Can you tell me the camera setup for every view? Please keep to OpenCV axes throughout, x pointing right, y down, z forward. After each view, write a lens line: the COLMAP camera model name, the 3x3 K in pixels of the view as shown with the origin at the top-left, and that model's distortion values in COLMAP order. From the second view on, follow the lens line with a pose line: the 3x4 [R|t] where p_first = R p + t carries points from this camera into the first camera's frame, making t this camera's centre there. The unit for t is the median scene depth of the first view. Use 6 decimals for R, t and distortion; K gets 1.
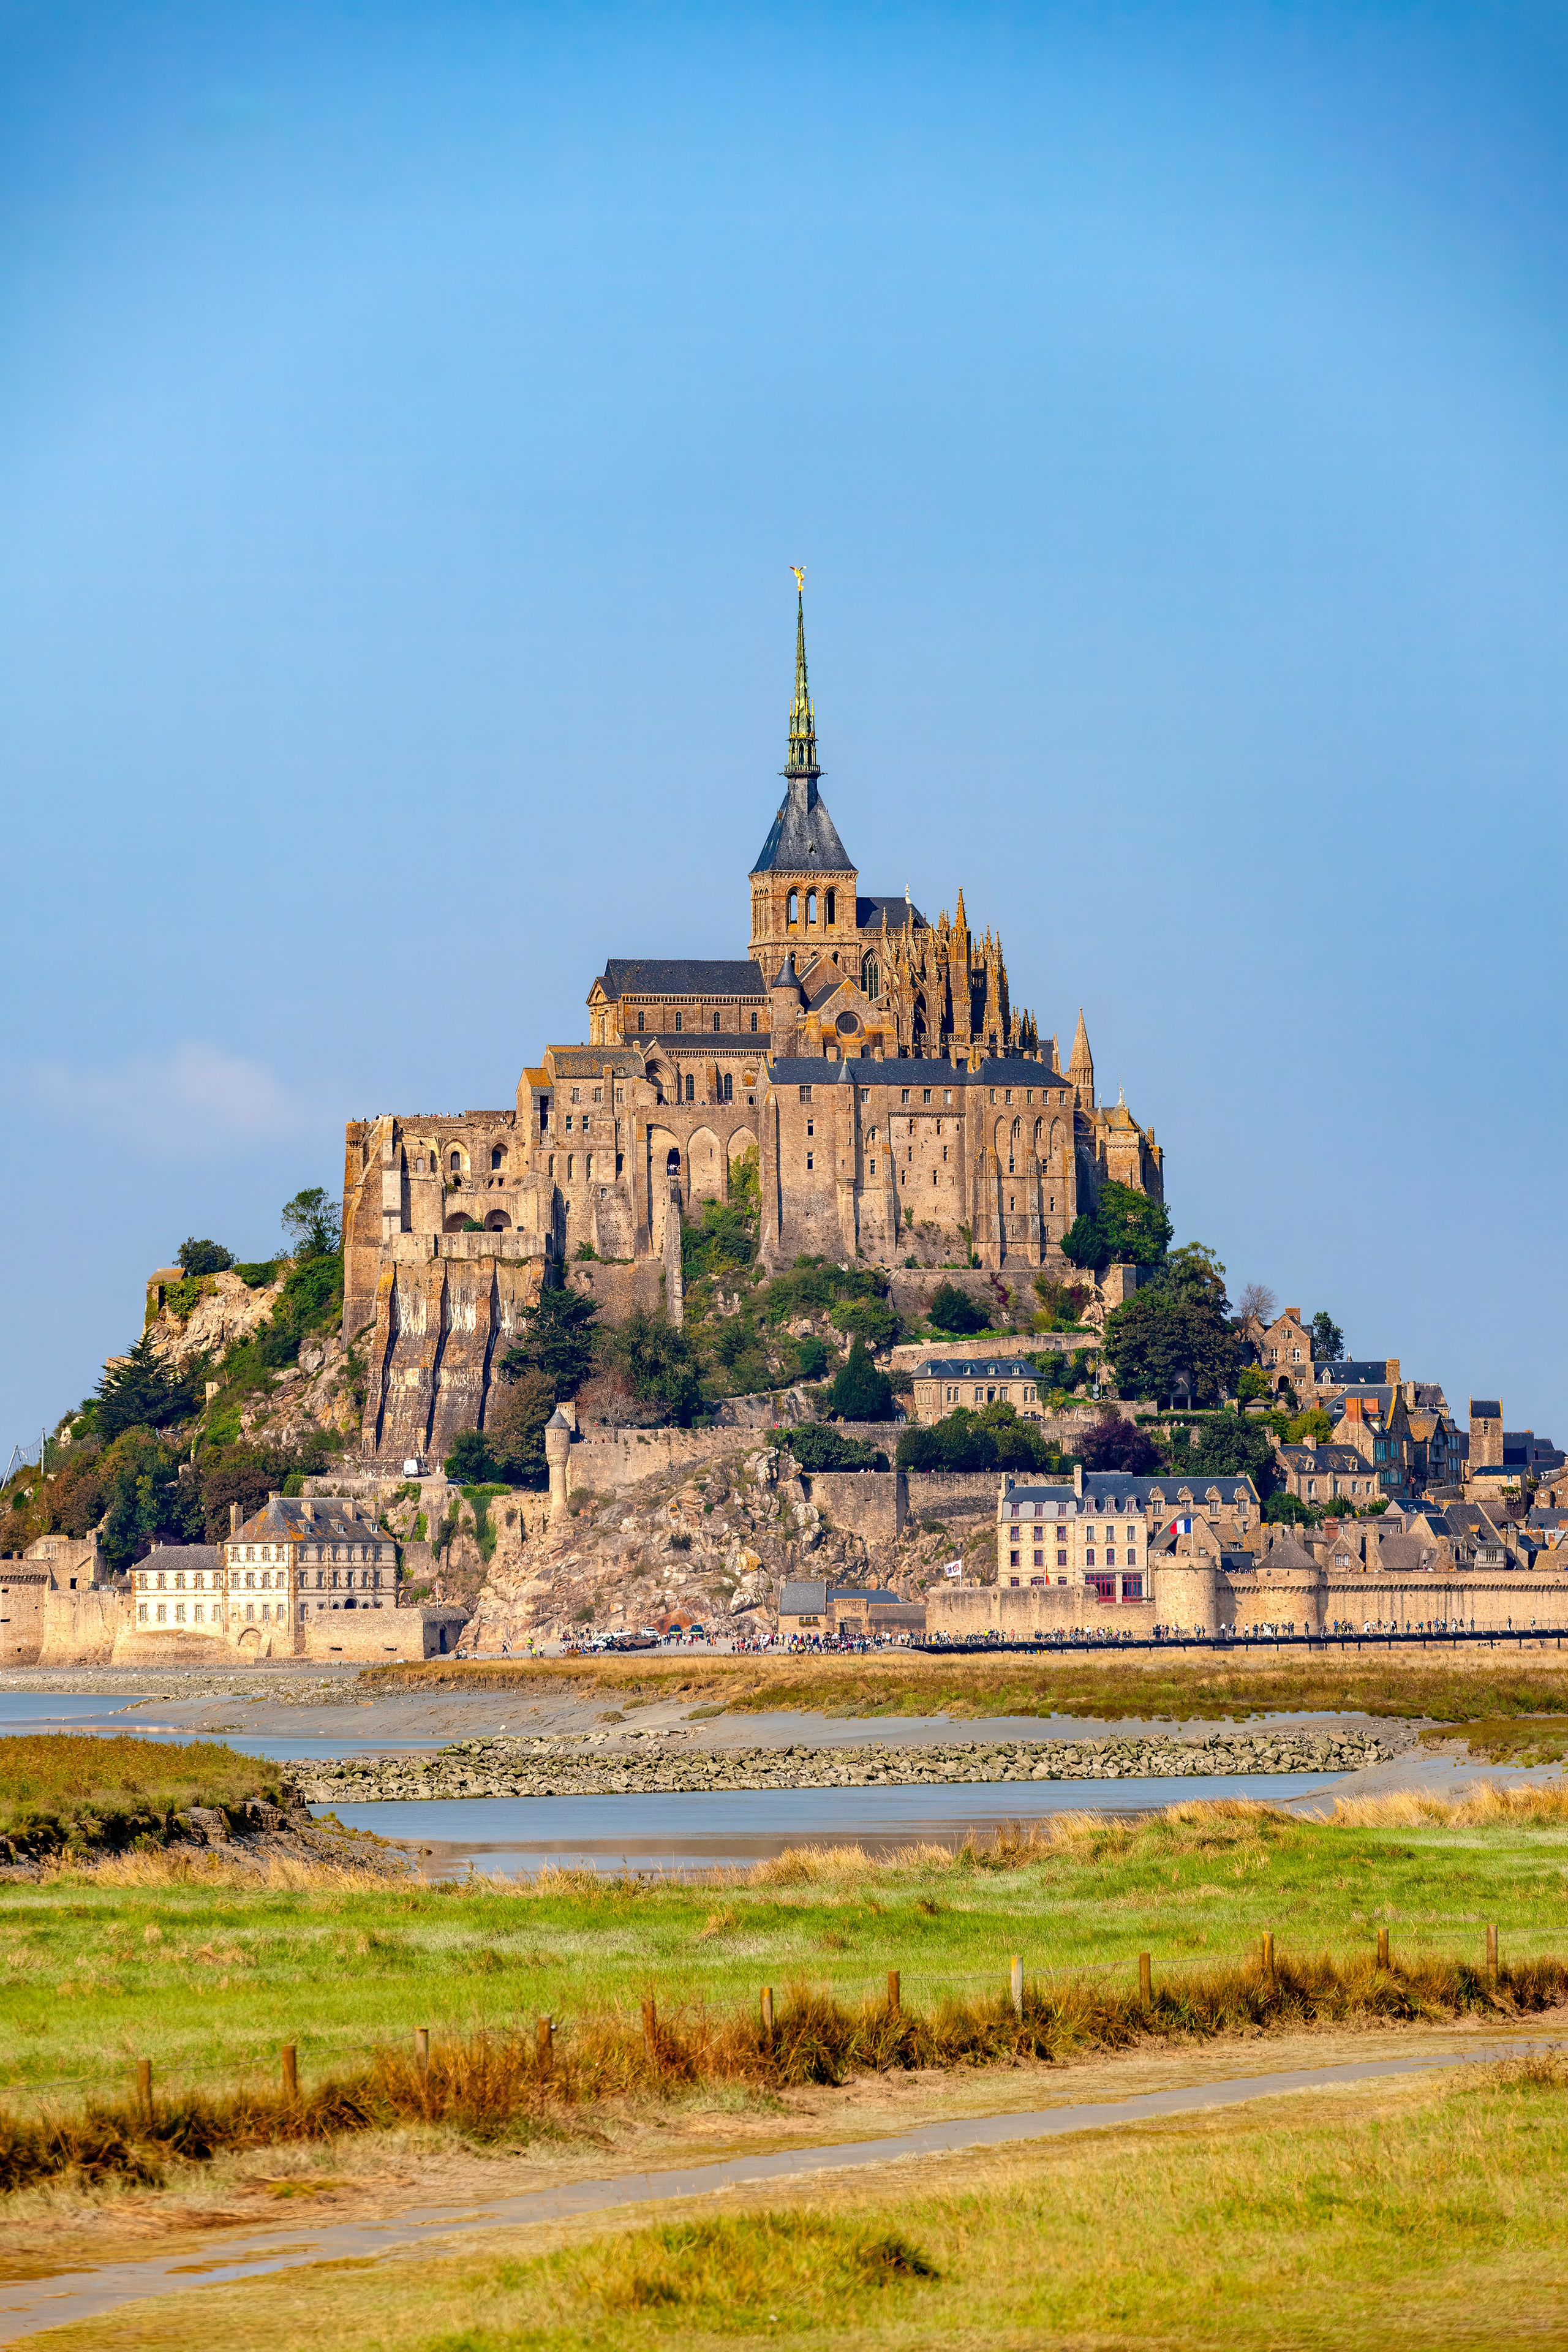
lens RADIAL K [[14413.1, 0, 781.6], [0, 14413.1, 1175.1], [0, 0, 1]] dist [-0.163713, 50.608851]
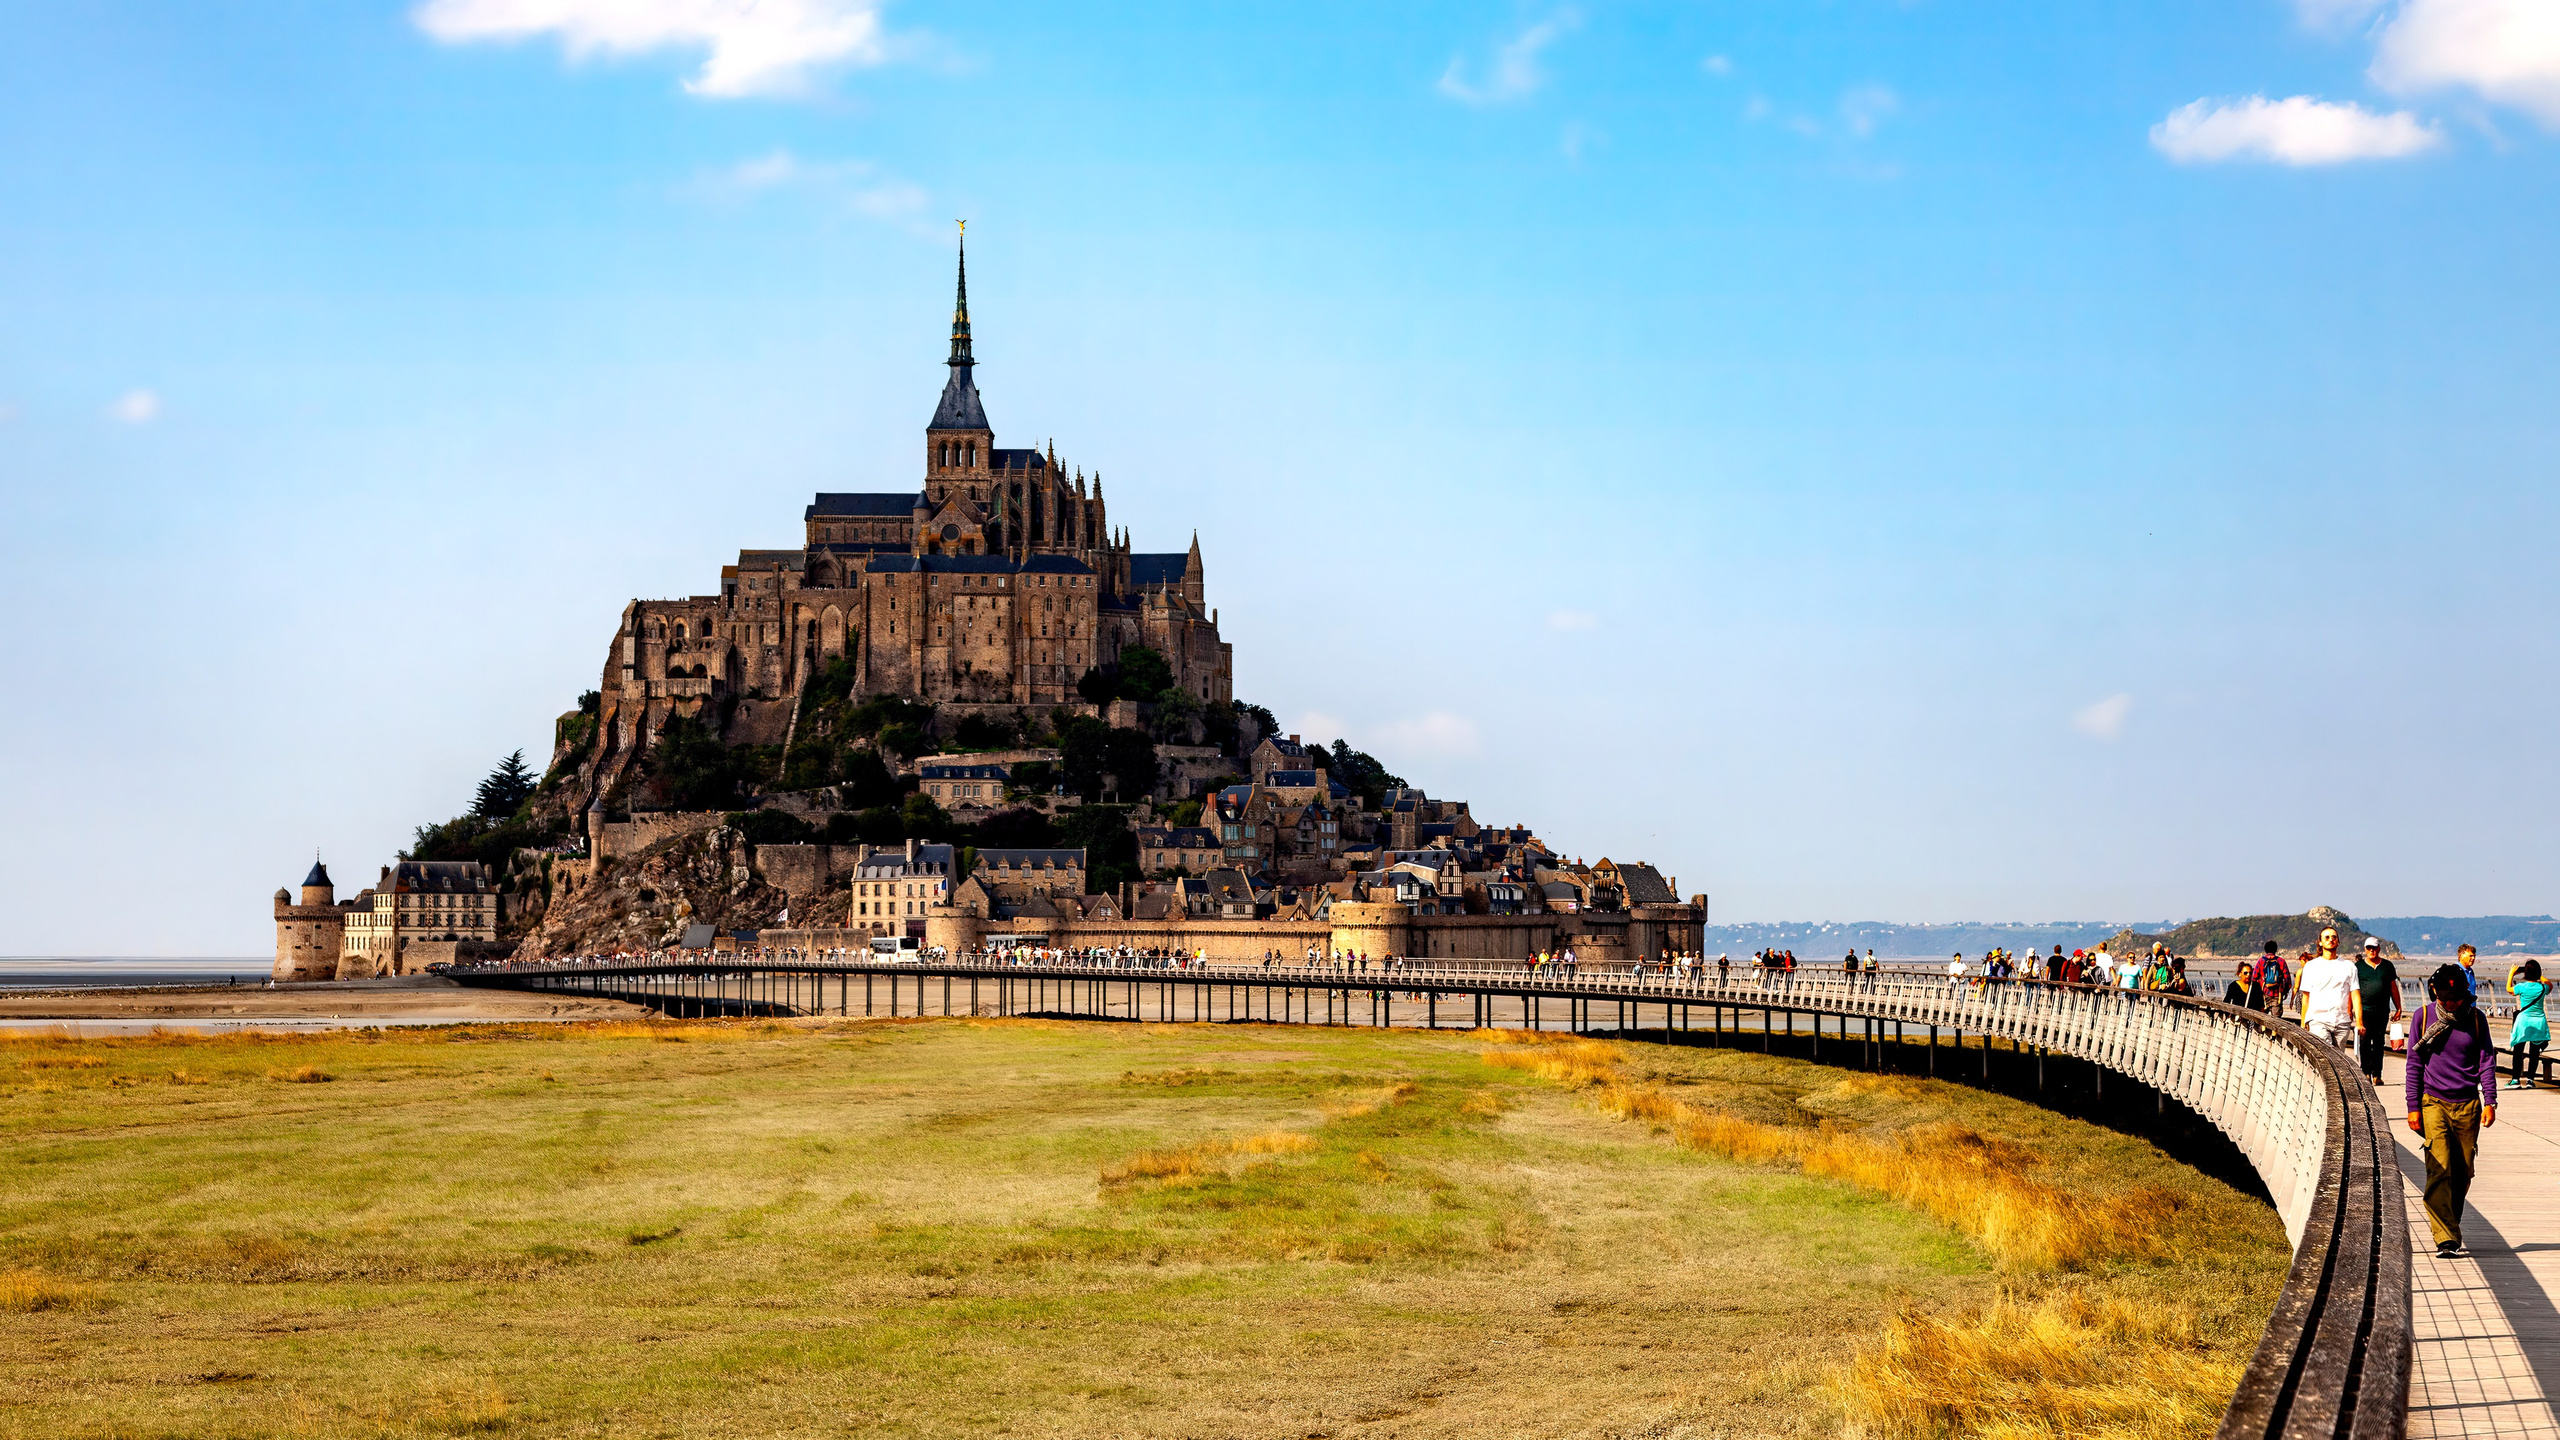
lens RADIAL K [[4831.2, 0, 1419.6], [0, 4831.2, 724.8], [0, 0, 1]] dist [0.008323, 0.013229]
pose [[0.955428, -0.004129, -0.295196, 0.190973], [-0.000106, 0.999897, -0.014330, 0.015362], [0.295225, 0.013723, 0.955329, 0.563990]]
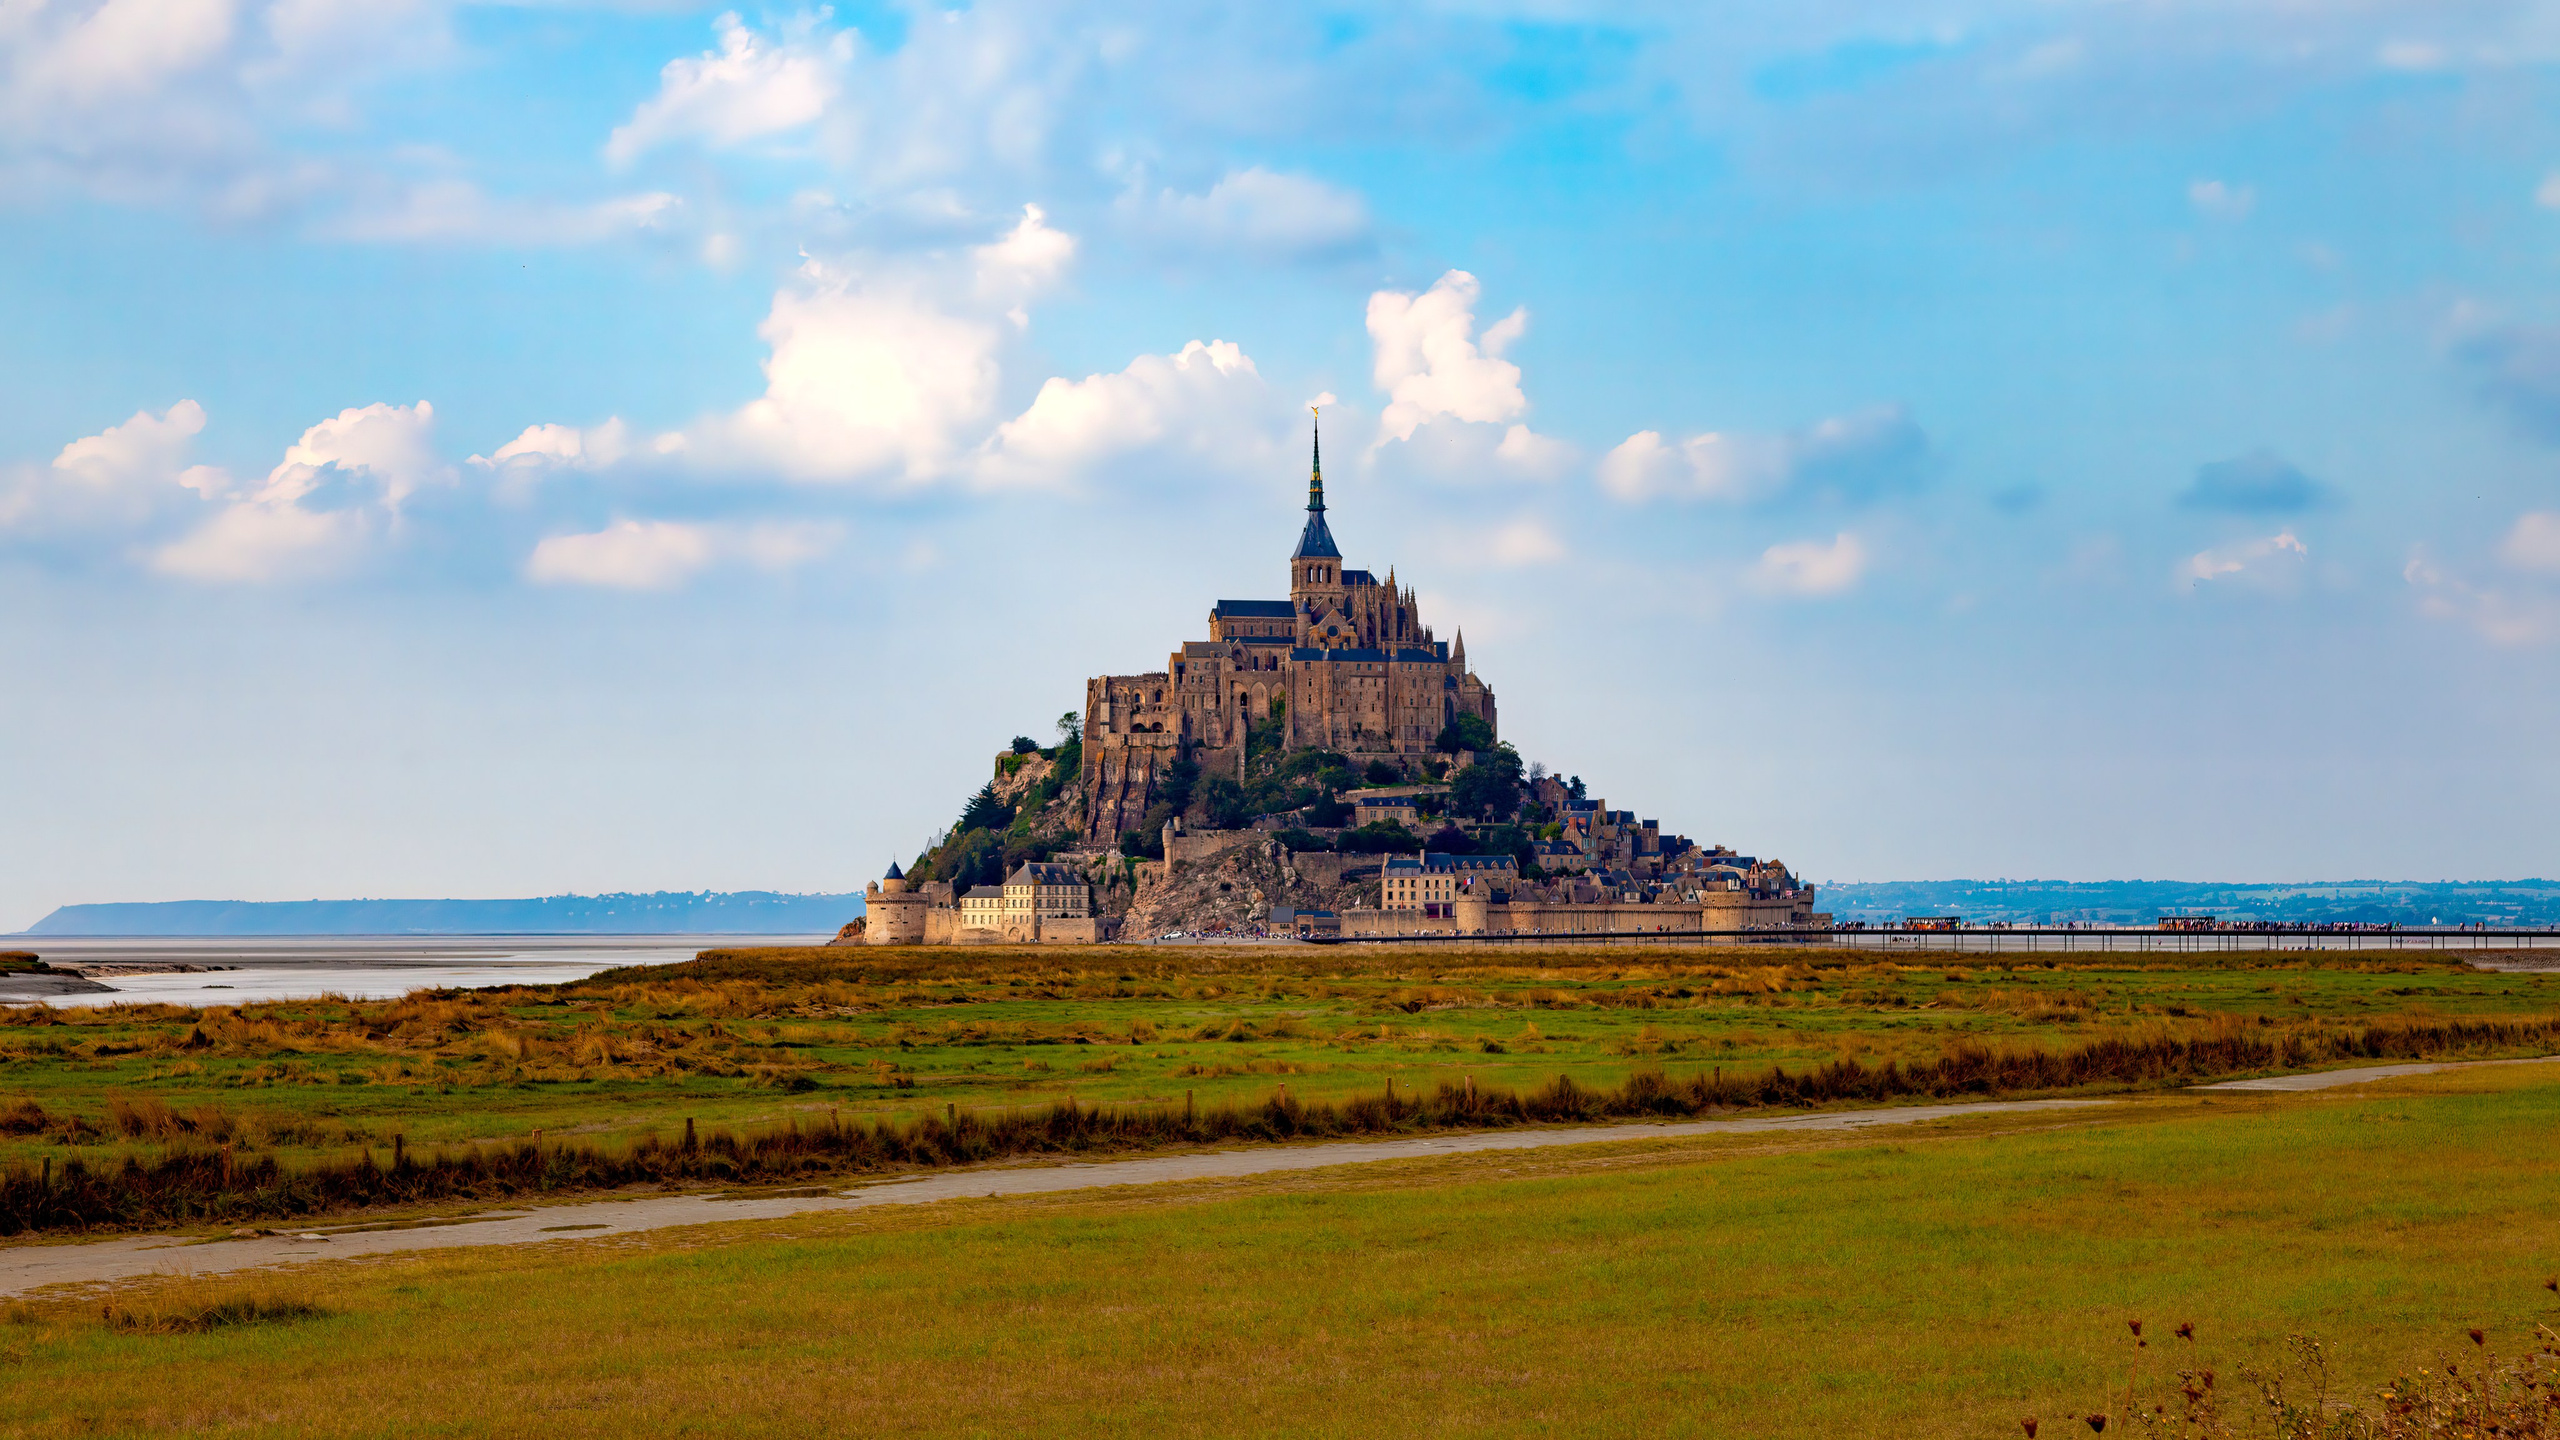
lens RADIAL K [[5898.6, 0, 1365.6], [0, 5898.6, 720.5], [0, 0, 1]] dist [0.029067, 0.145785]
pose [[0.998171, 0.005827, -0.060178, 0.059764], [-0.006002, 0.999978, -0.002718, 0.004267], [0.060160, 0.003074, 0.998184, 0.172794]]
